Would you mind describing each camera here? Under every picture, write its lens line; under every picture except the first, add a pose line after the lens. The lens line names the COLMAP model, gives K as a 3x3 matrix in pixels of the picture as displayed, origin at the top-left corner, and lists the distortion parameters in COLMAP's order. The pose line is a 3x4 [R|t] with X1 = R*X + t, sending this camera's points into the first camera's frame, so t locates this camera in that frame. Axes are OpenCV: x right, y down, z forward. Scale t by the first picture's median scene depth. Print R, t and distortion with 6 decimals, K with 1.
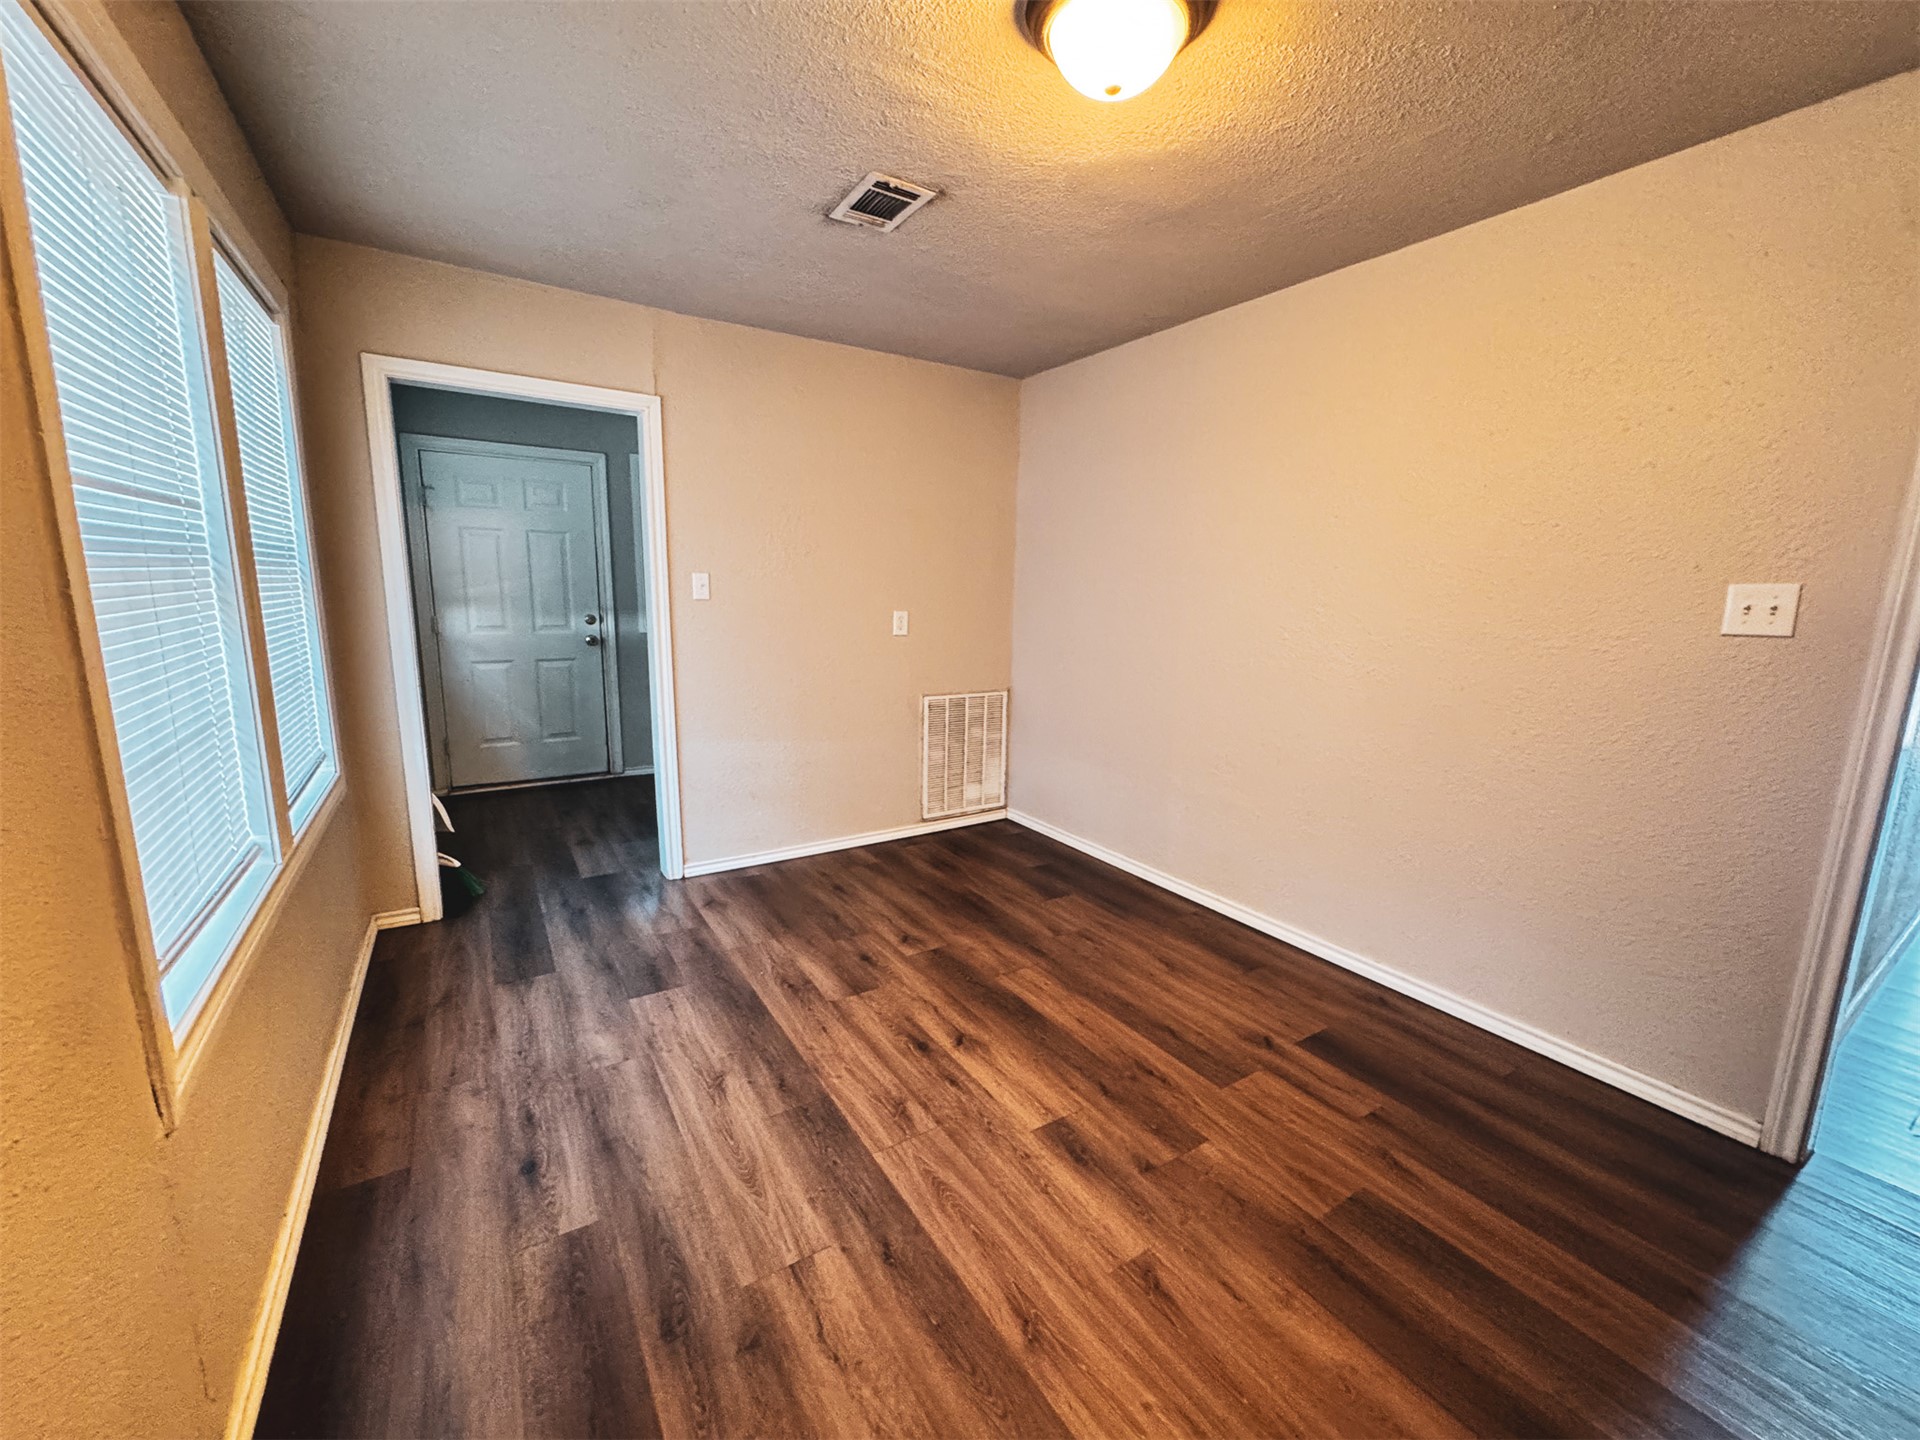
lens RADIAL K [[763.9, 0, 961.7], [0, 763.9, 722.8], [0, 0, 1]] dist [-0.007700, 0.001773]
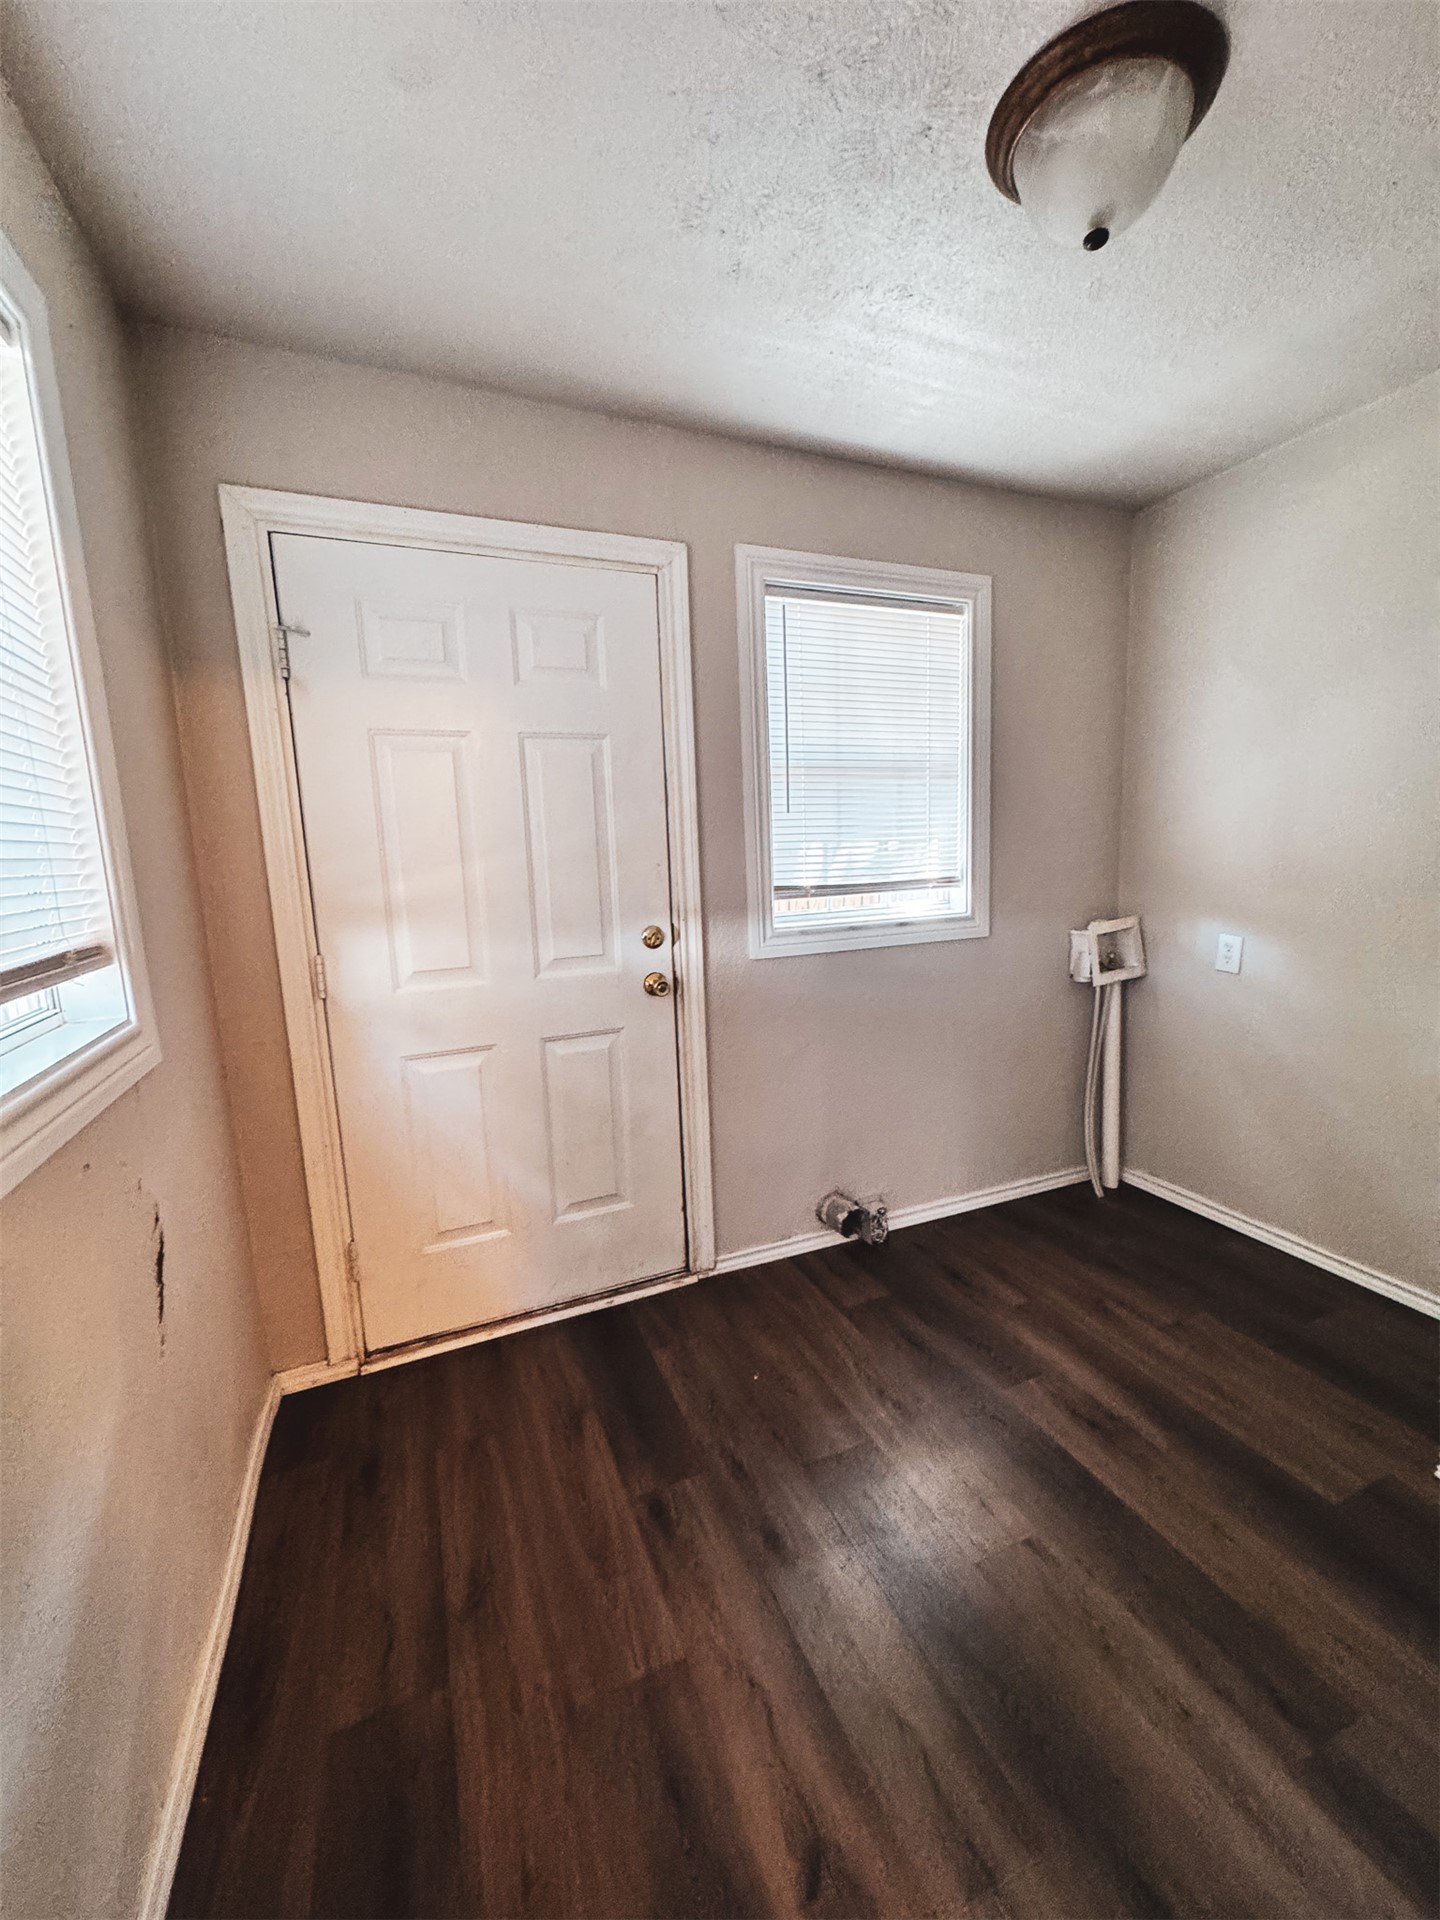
lens RADIAL K [[763.9, 0, 725.5], [0, 763.9, 960.8], [0, 0, 1]] dist [-0.007700, 0.001773]
pose [[0.985385, -0.034517, -0.166808, -0.378916], [0.030714, 0.999207, -0.025325, -0.111346], [0.167550, 0.019832, 0.985664, 0.586654]]
